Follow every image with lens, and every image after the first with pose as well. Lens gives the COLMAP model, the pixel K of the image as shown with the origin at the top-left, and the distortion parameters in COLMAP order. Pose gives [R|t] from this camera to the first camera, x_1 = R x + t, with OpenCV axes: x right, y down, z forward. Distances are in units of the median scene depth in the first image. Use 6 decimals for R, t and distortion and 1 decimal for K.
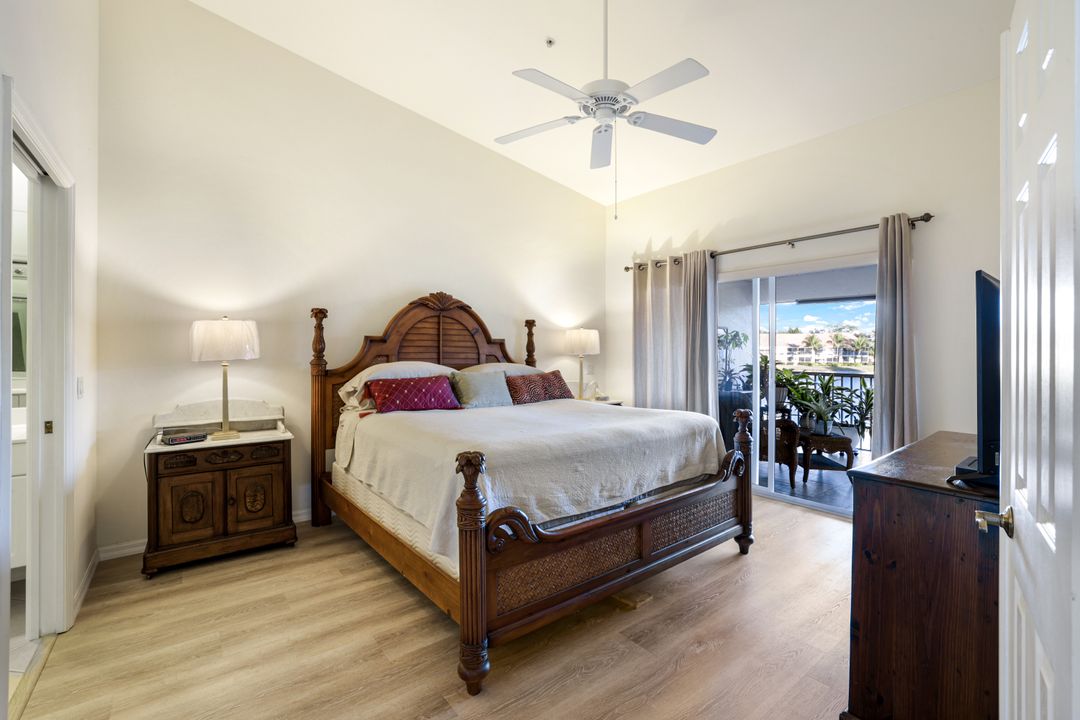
lens RADIAL K [[468.7, 0, 544.5], [0, 468.7, 351.2], [0, 0, 1]] dist [-0.026181, 0.004969]
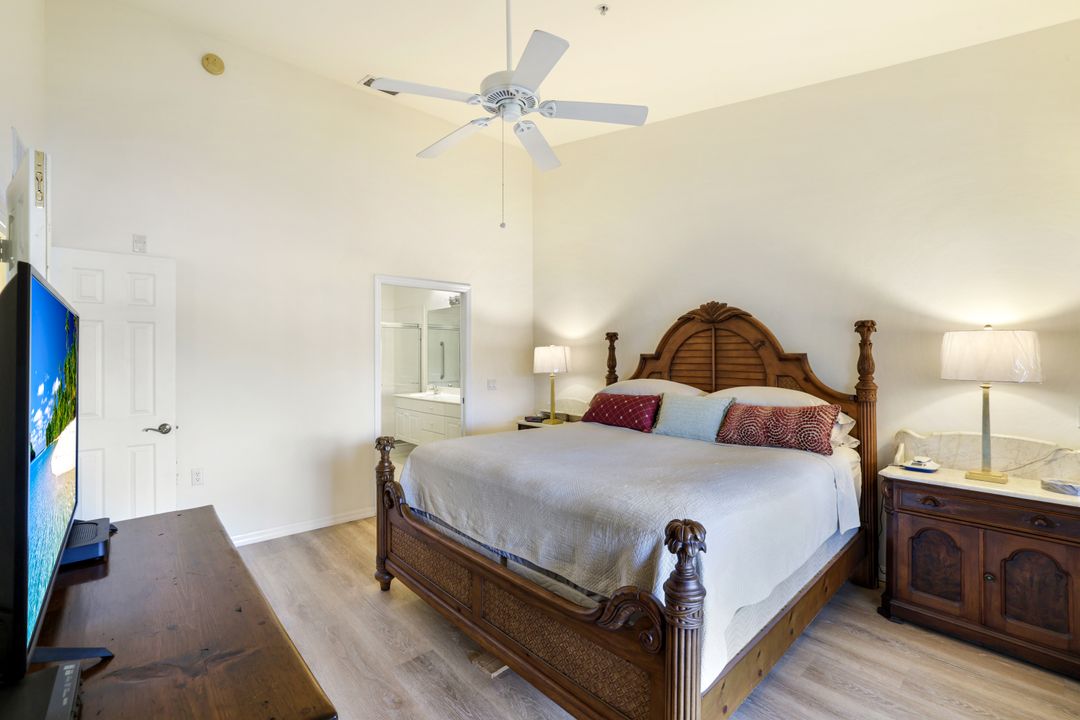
lens RADIAL K [[468.7, 0, 544.7], [0, 468.7, 362.0], [0, 0, 1]] dist [-0.026181, 0.004969]
pose [[0.078945, 0.003050, -0.996874, 0.621192], [-0.005715, 0.999980, 0.002607, -0.013853], [0.996863, 0.005491, 0.078961, 0.614632]]
